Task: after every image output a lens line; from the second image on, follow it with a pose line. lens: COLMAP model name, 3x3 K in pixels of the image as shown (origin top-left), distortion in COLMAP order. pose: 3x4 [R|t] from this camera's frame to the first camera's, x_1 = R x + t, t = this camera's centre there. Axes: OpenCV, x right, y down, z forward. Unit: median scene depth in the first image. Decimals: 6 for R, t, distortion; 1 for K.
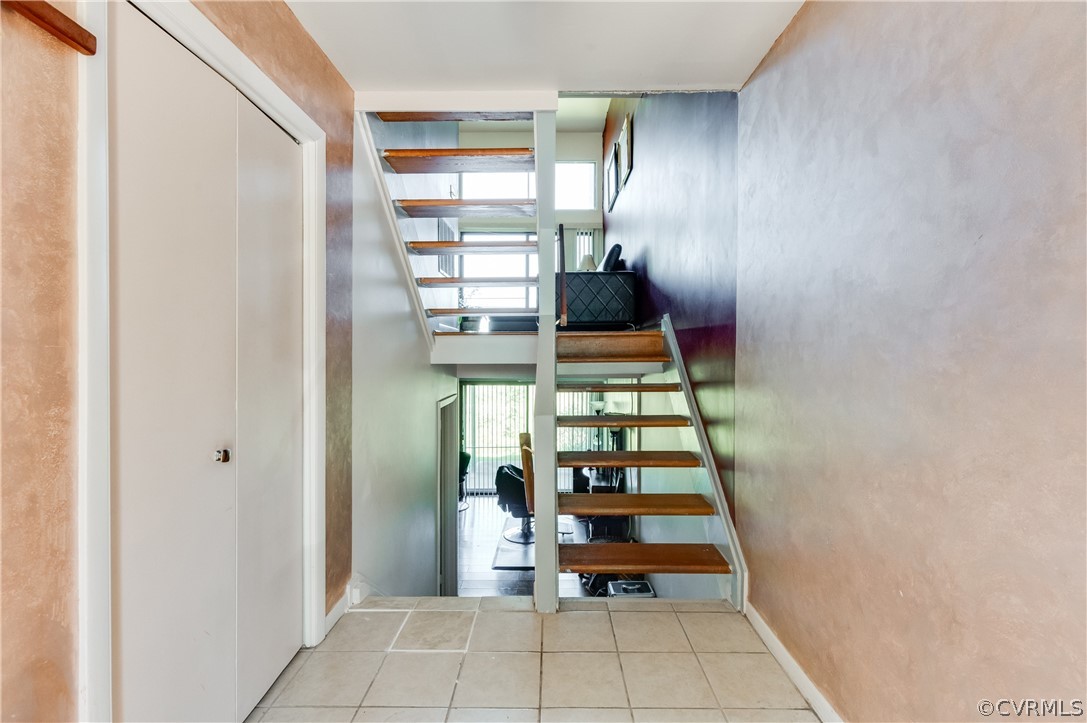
lens RADIAL K [[472.3, 0, 542.9], [0, 472.3, 356.6], [0, 0, 1]] dist [0.003212, -0.002980]
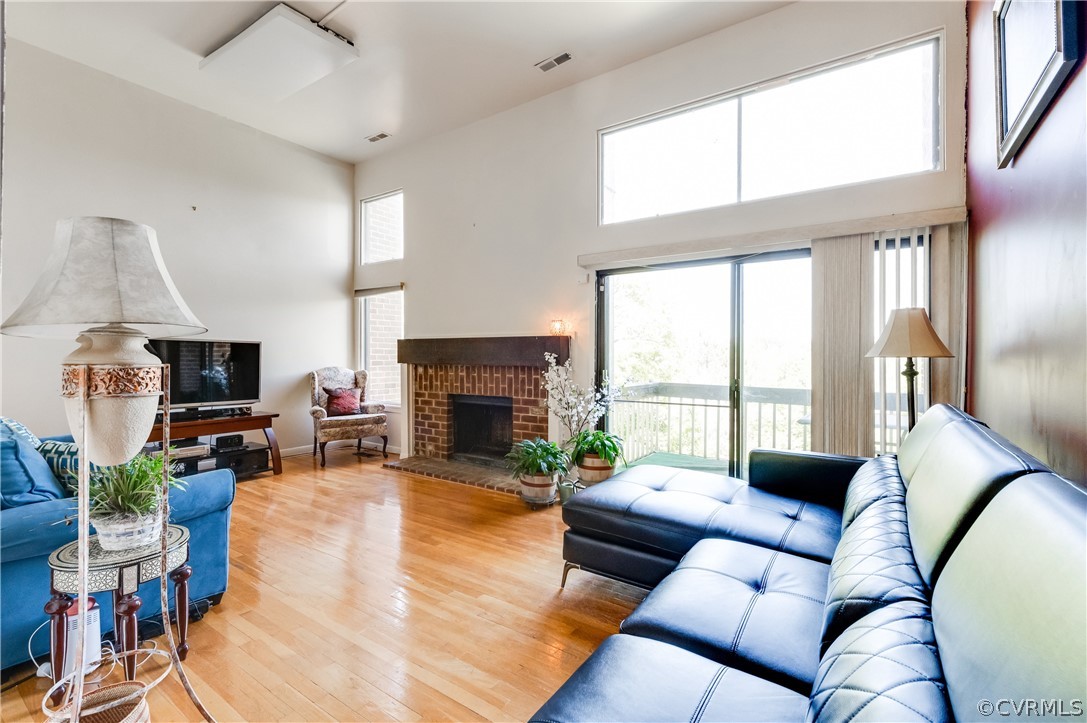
lens RADIAL K [[472.3, 0, 543.5], [0, 472.3, 355.6], [0, 0, 1]] dist [0.003212, -0.002980]
pose [[0.840635, 0.000418, -0.541602, 0.056429], [-0.008277, 0.999893, -0.012075, -0.170493], [0.541539, 0.014634, 0.840549, 0.559479]]
